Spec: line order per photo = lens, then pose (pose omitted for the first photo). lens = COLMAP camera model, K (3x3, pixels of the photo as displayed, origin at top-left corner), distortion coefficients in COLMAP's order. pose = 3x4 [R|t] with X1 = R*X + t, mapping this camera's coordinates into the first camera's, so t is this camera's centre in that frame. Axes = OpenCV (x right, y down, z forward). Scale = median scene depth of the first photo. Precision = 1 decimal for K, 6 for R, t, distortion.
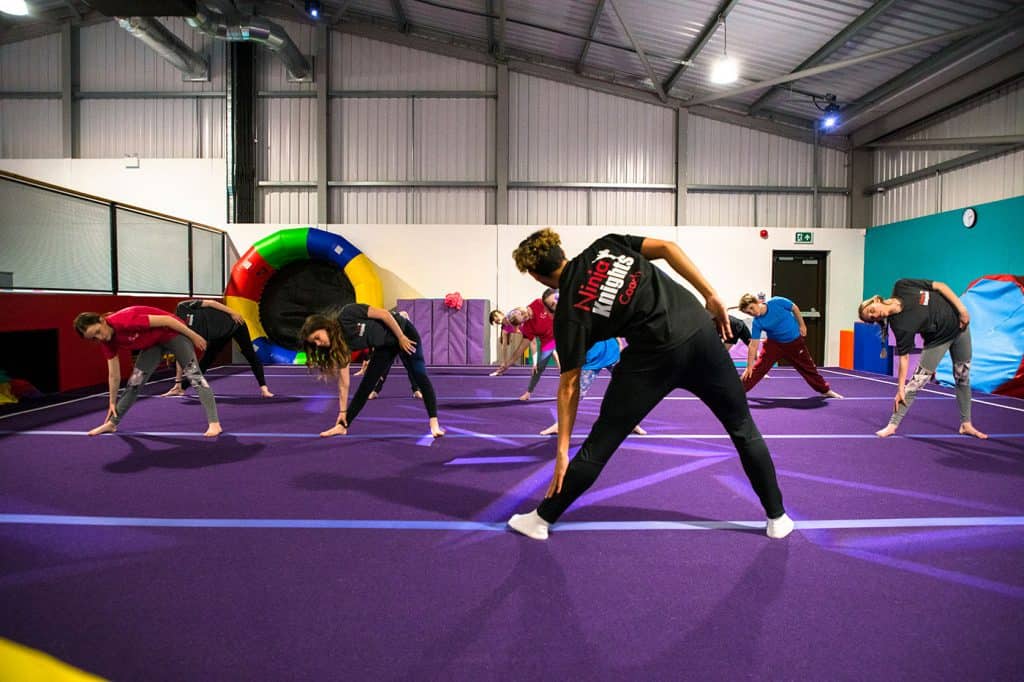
lens RADIAL K [[716.4, 0, 512.9], [0, 716.4, 333.2], [0, 0, 1]] dist [-0.062821, 0.035379]
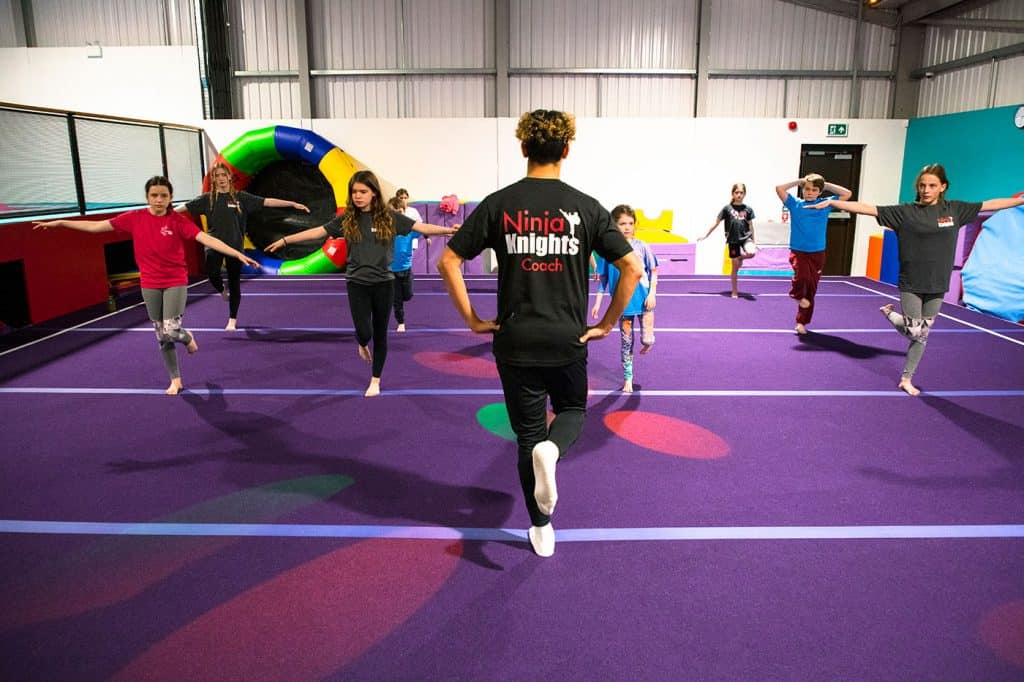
lens RADIAL K [[762.3, 0, 514.7], [0, 762.3, 333.5], [0, 0, 1]] dist [-0.044413, 0.030570]
pose [[0.999537, -0.000485, -0.030431, 0.029909], [0.005758, 0.984826, 0.173448, -0.048813], [0.029885, -0.173543, 0.984373, -0.000449]]
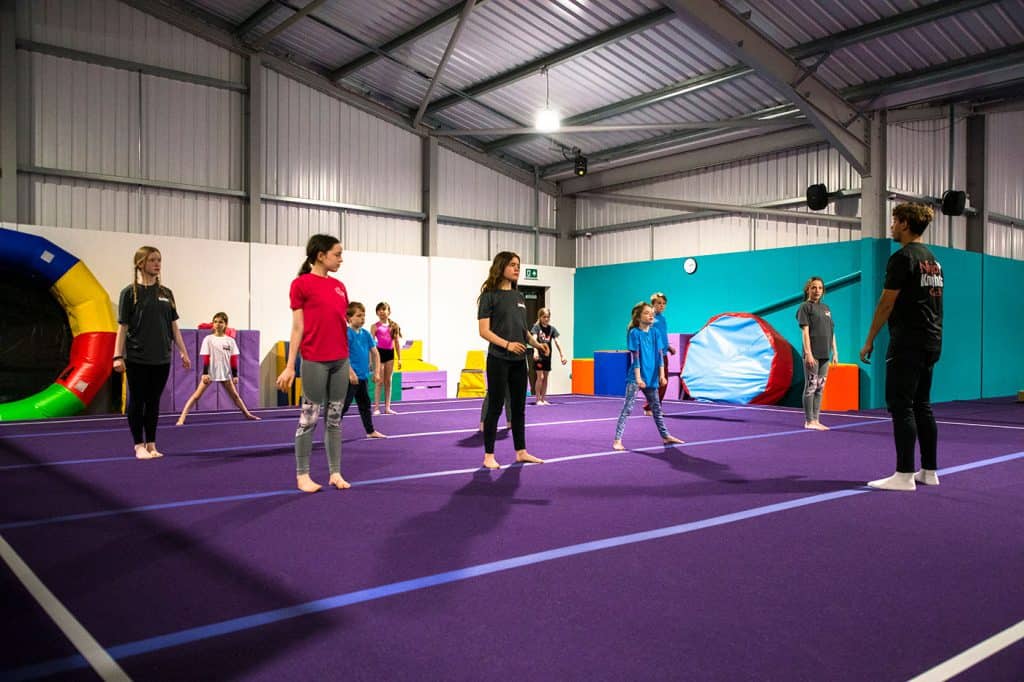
lens RADIAL K [[838.0, 0, 512.1], [0, 838.0, 344.7], [0, 0, 1]] dist [-0.055873, 0.093843]
pose [[0.780201, -0.005047, 0.625509, -0.396757], [0.026218, 0.999353, -0.024639, 0.002005], [-0.624979, 0.035623, 0.779828, 0.040047]]
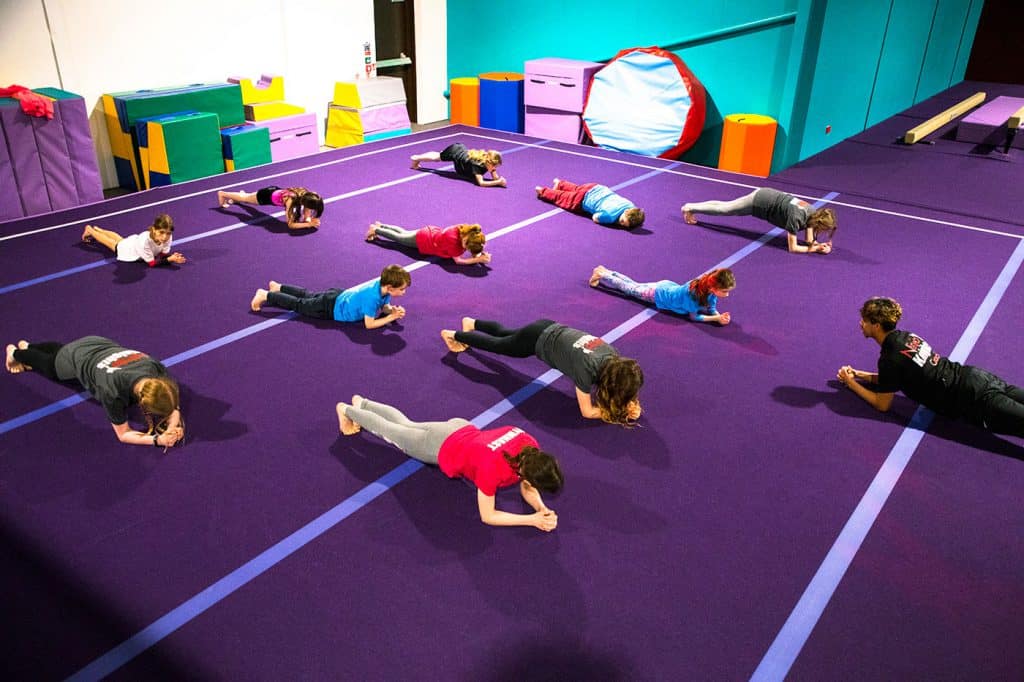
lens RADIAL K [[838.0, 0, 518.4], [0, 838.0, 348.9], [0, 0, 1]] dist [-0.055873, 0.093843]
pose [[0.609560, -0.340086, 0.716085, -0.392077], [0.010602, 0.906720, 0.421599, -0.144056], [-0.792669, -0.249398, 0.556306, 0.192595]]
